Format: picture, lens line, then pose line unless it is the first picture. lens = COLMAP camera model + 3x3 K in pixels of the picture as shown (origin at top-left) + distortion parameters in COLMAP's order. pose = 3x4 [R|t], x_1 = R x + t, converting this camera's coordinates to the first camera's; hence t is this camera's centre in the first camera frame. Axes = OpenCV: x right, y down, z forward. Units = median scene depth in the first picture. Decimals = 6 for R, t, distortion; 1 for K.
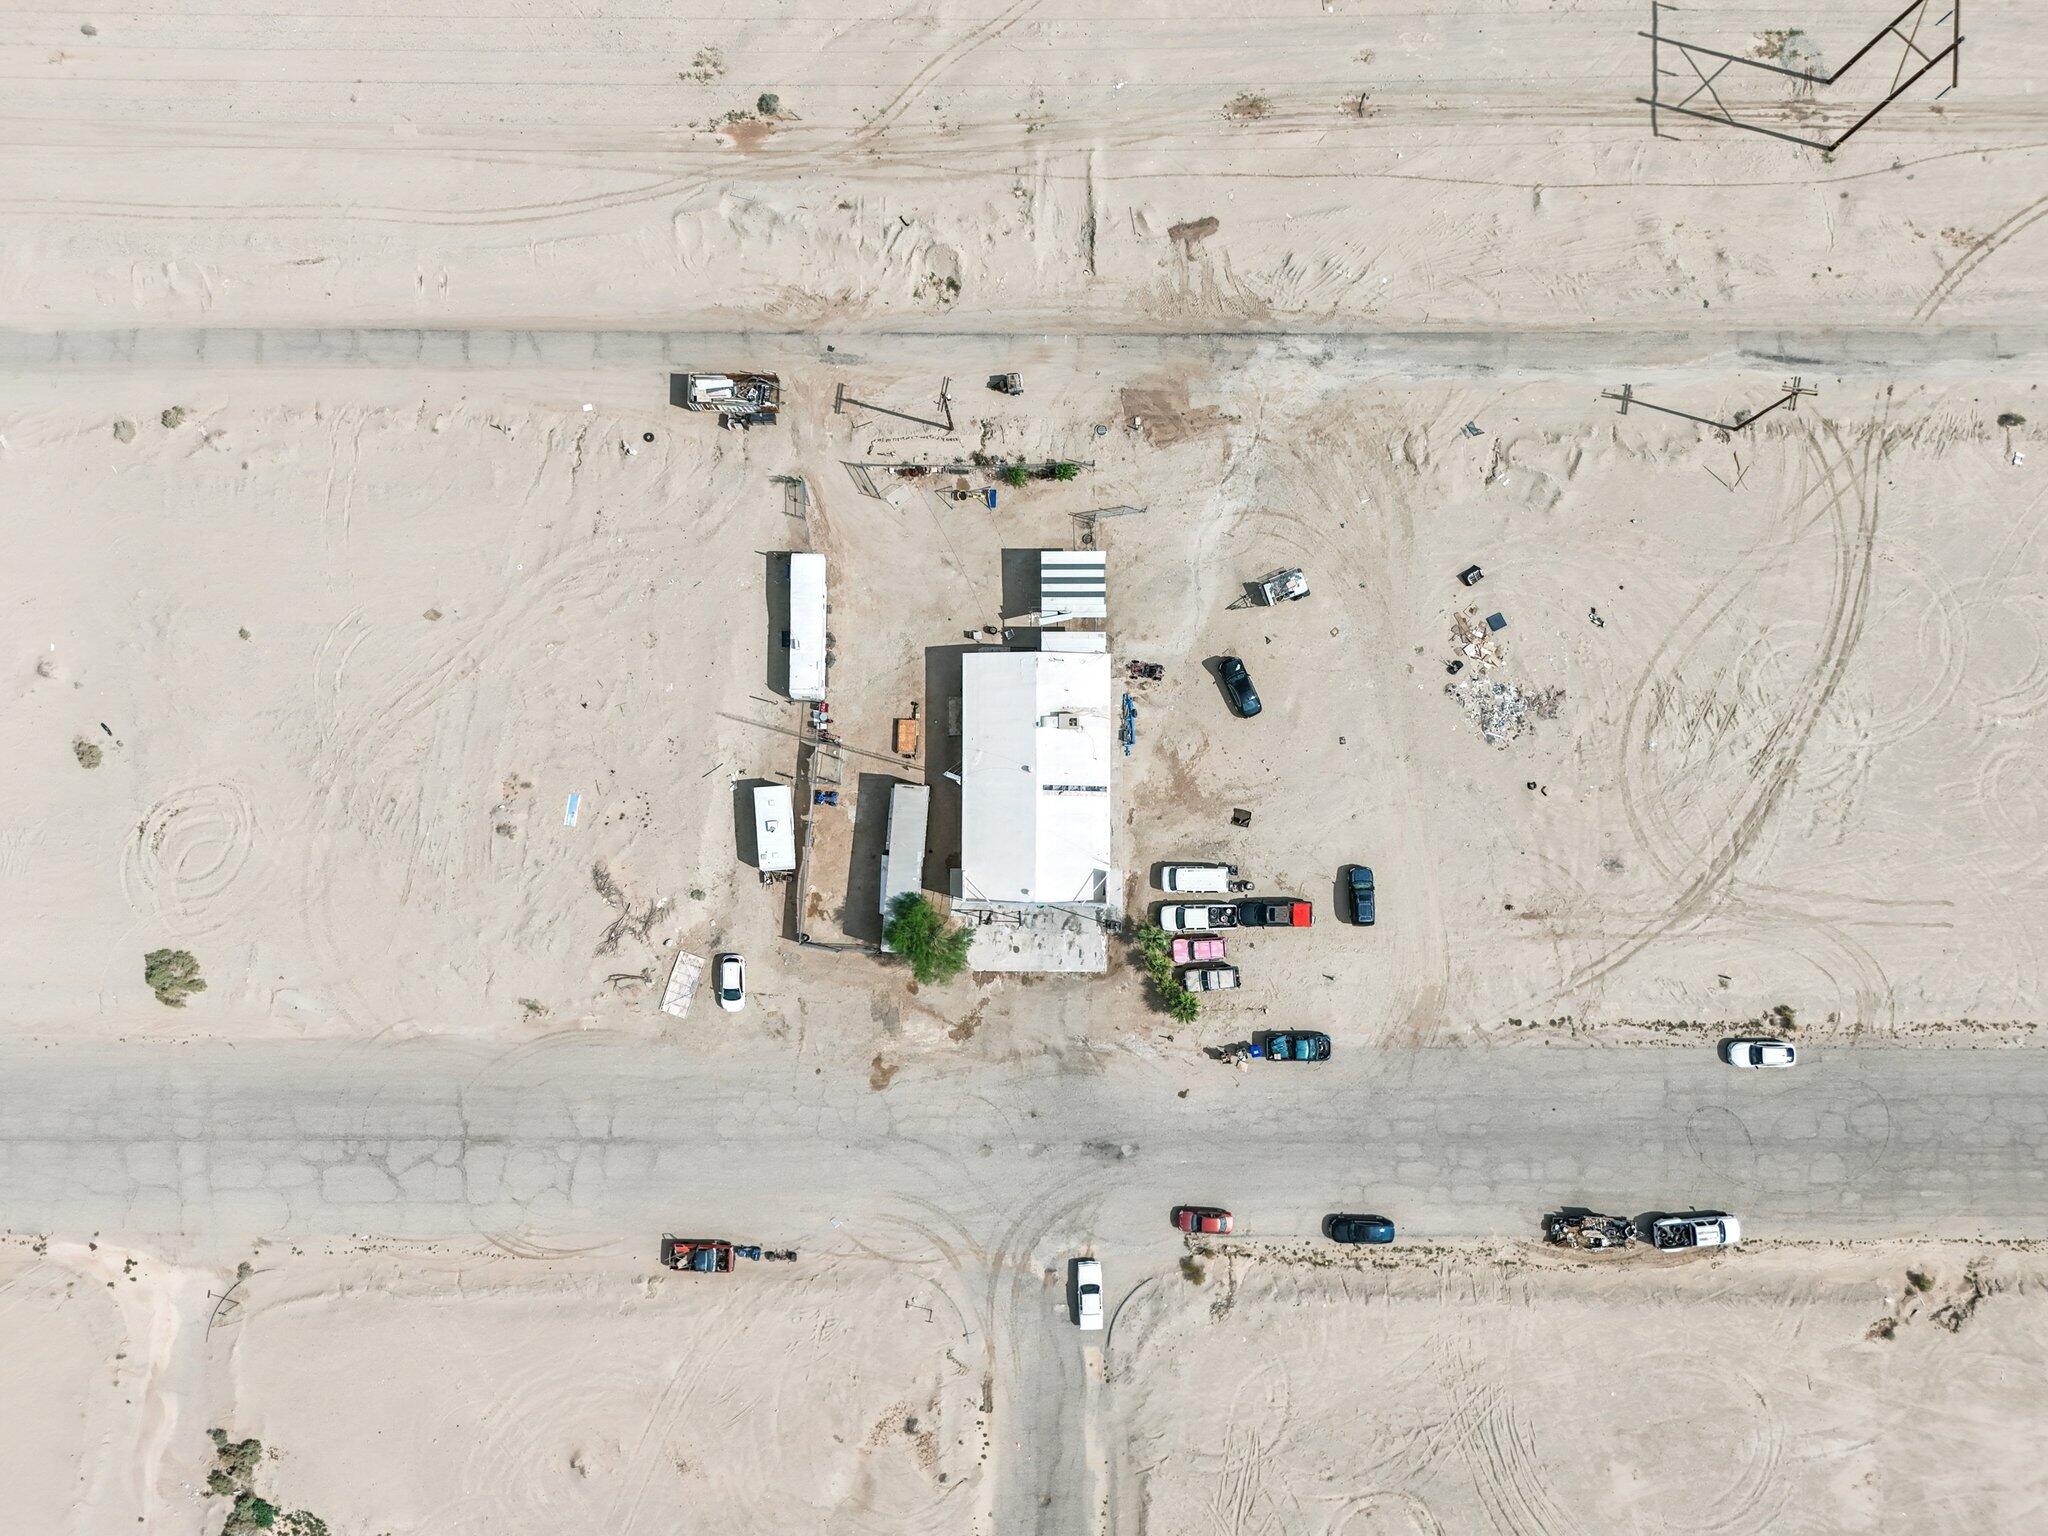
lens RADIAL K [[1550.9, 0, 1036.3], [0, 1550.9, 759.6], [0, 0, 1]] dist [0.068554, -0.066689]
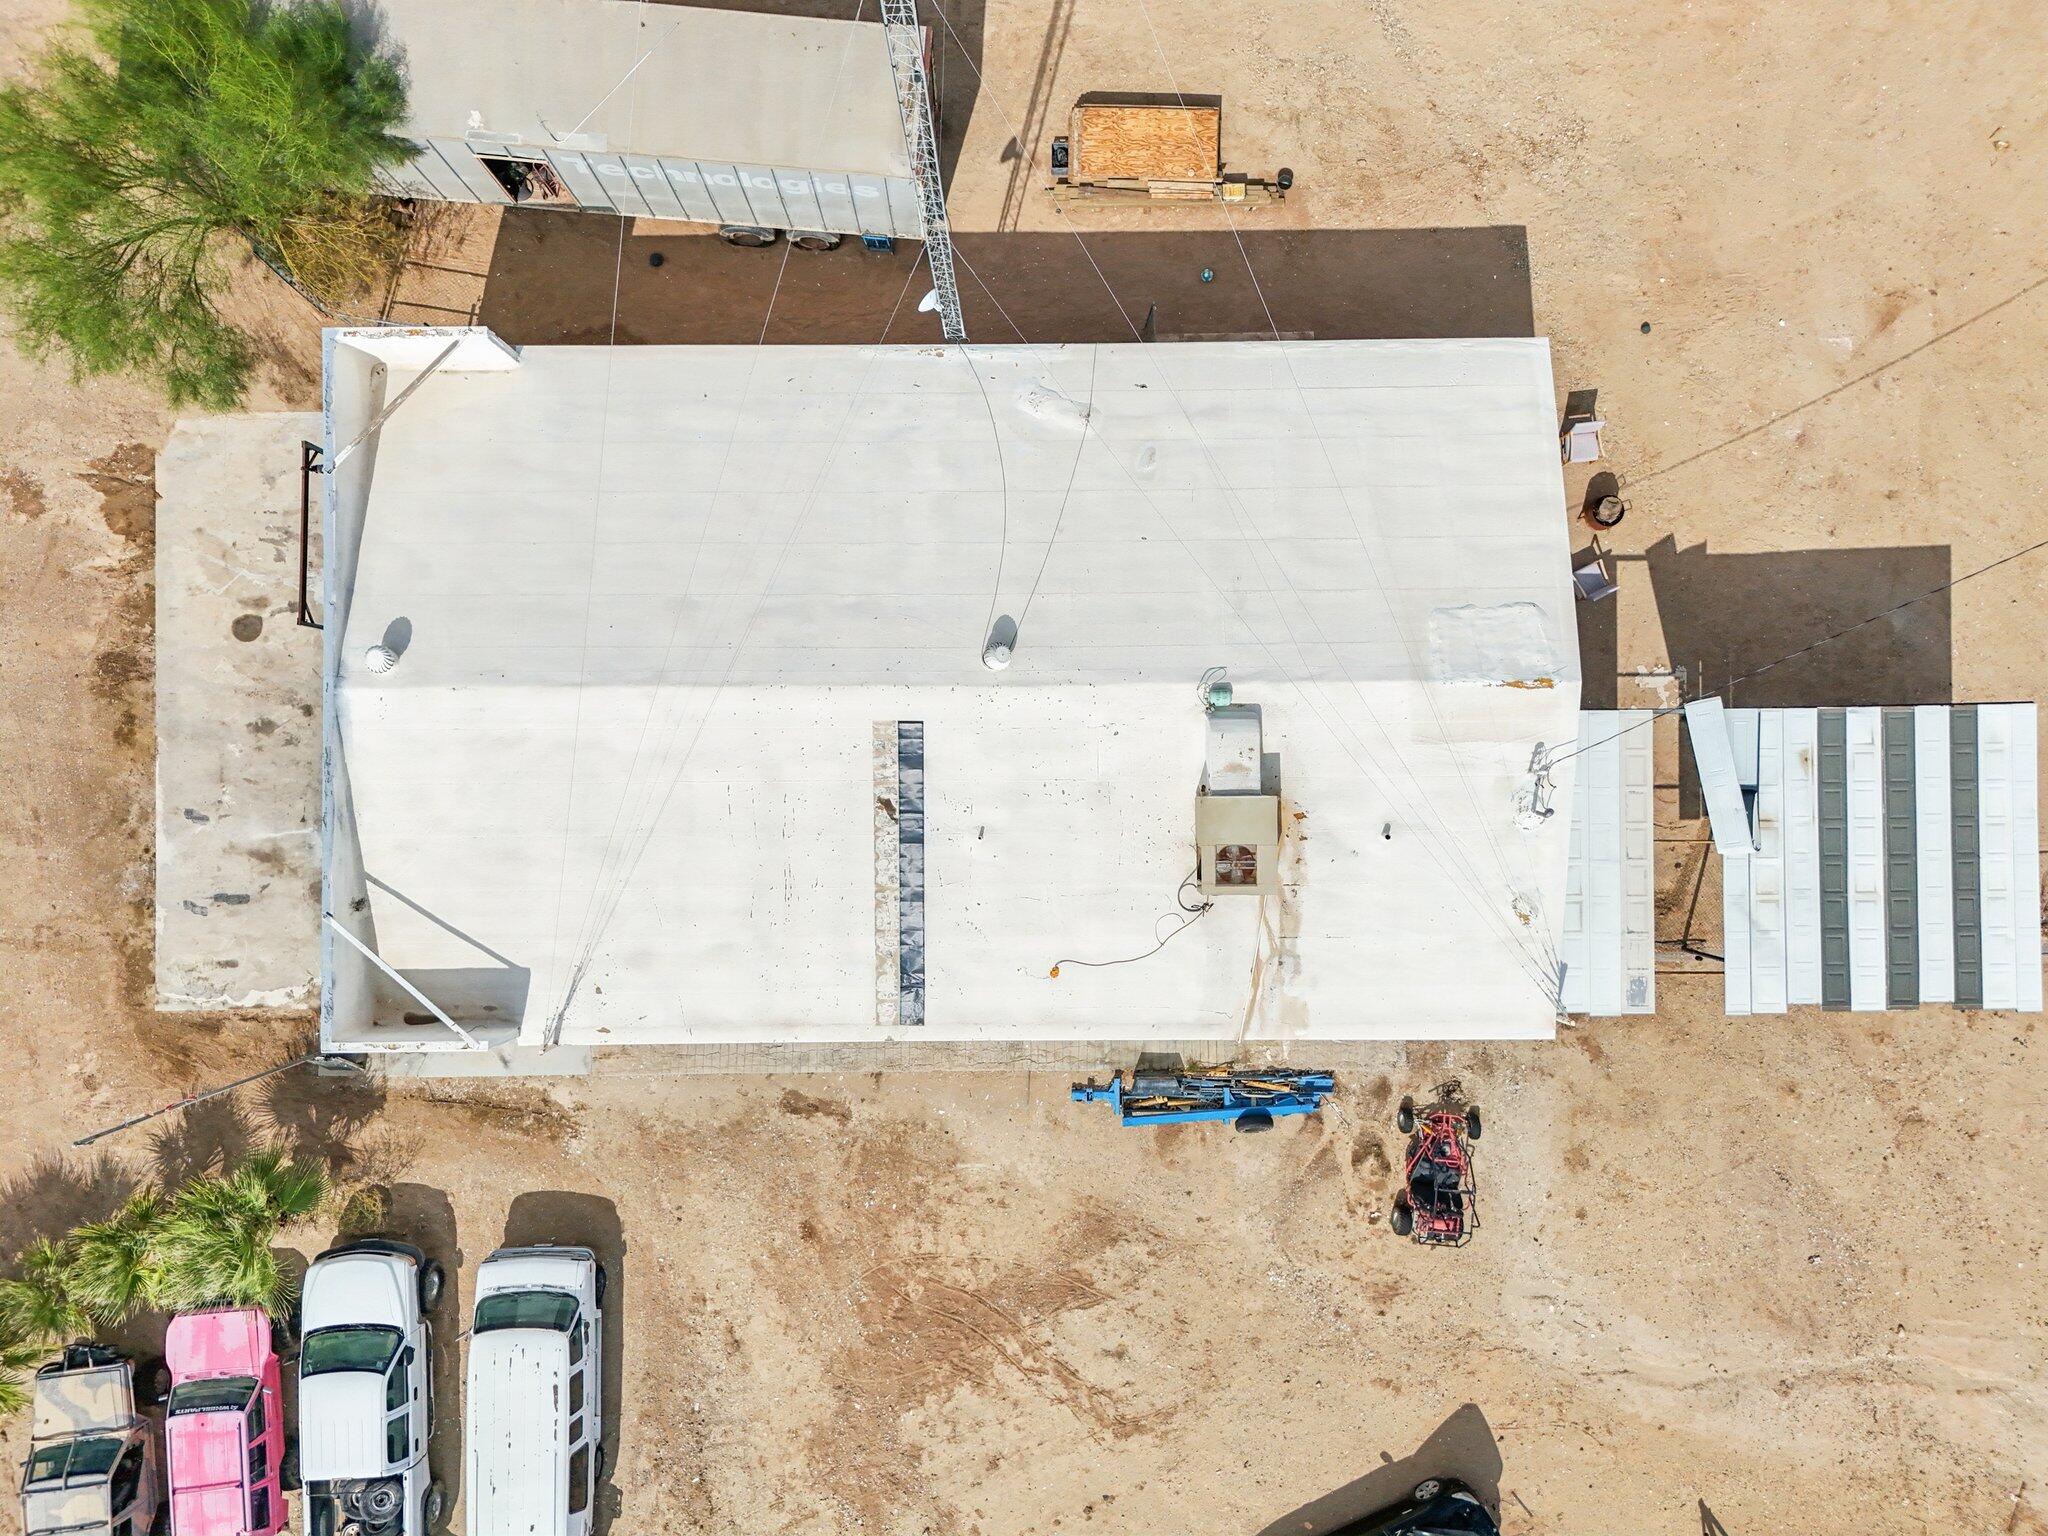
lens RADIAL K [[1550.9, 0, 1026.0], [0, 1550.9, 771.8], [0, 0, 1]] dist [0.068554, -0.066689]
pose [[0.010779, 0.999915, -0.007302, 0.011984], [-0.999691, 0.010939, 0.022334, -0.001319], [0.022412, 0.007059, 0.999724, 0.763971]]
